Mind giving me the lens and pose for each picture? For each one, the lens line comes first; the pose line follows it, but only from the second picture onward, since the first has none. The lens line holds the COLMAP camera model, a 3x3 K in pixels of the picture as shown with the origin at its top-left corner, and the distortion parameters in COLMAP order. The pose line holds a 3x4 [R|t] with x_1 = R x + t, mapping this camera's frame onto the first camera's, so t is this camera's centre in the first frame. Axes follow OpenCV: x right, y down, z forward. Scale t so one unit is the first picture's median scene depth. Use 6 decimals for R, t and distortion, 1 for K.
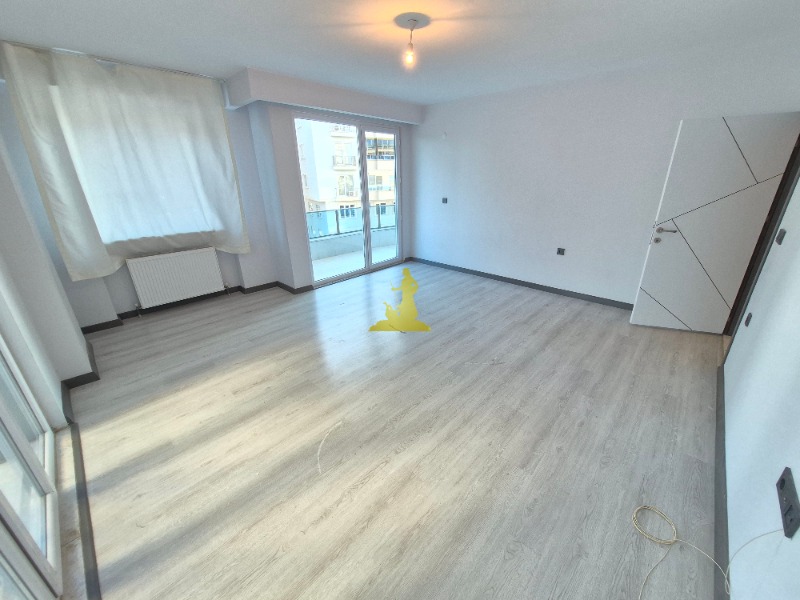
lens RADIAL K [[315.4, 0, 416.6], [0, 315.4, 284.9], [0, 0, 1]] dist [0.003704, -0.001797]
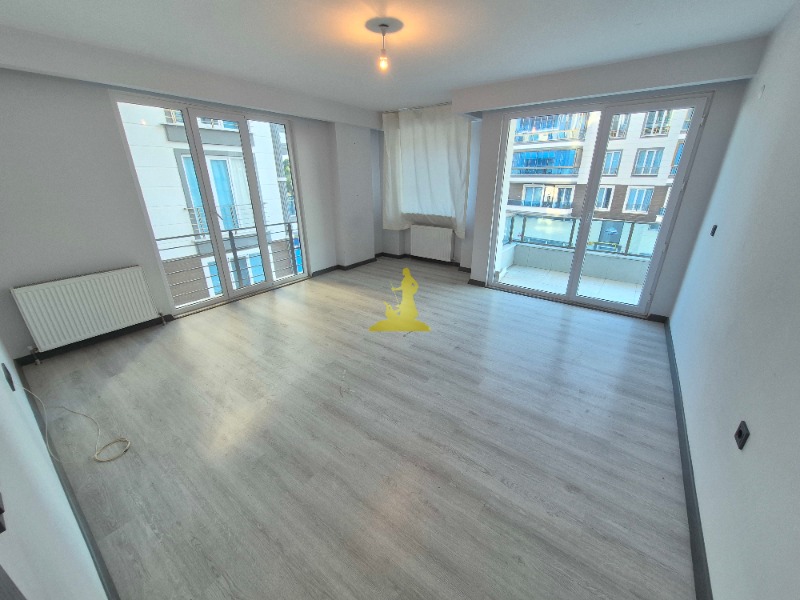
lens RADIAL K [[315.4, 0, 410.7], [0, 315.4, 290.5], [0, 0, 1]] dist [0.003704, -0.001797]
pose [[0.116143, 0.350125, -0.929475, 0.858946], [-0.325966, 0.897413, 0.297316, -0.287987], [0.938220, 0.268446, 0.218357, 0.773287]]
